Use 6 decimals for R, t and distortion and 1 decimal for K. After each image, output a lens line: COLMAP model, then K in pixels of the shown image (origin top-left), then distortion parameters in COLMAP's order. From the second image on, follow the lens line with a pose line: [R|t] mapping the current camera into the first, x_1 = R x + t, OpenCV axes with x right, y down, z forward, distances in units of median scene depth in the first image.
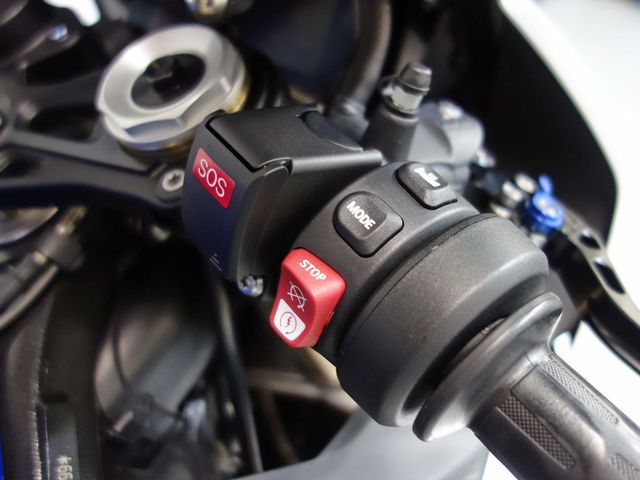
lens RADIAL K [[528.1, 0, 320.0], [0, 528.1, 240.0], [0, 0, 1]] dist [0.011084, 0.005235]
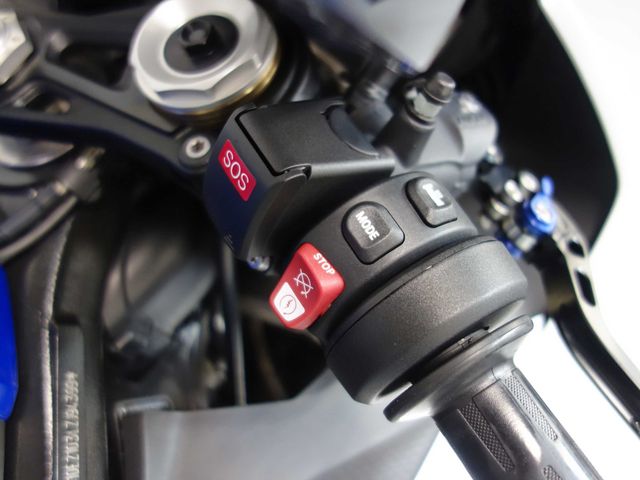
lens RADIAL K [[522.3, 0, 324.5], [0, 522.3, 237.5], [0, 0, 1]] dist [0.004275, 0.005274]
pose [[0.990216, 0.138457, 0.017351, -0.018824], [-0.139520, 0.980293, 0.139854, -0.118169], [0.002355, -0.140907, 0.990020, -0.054157]]
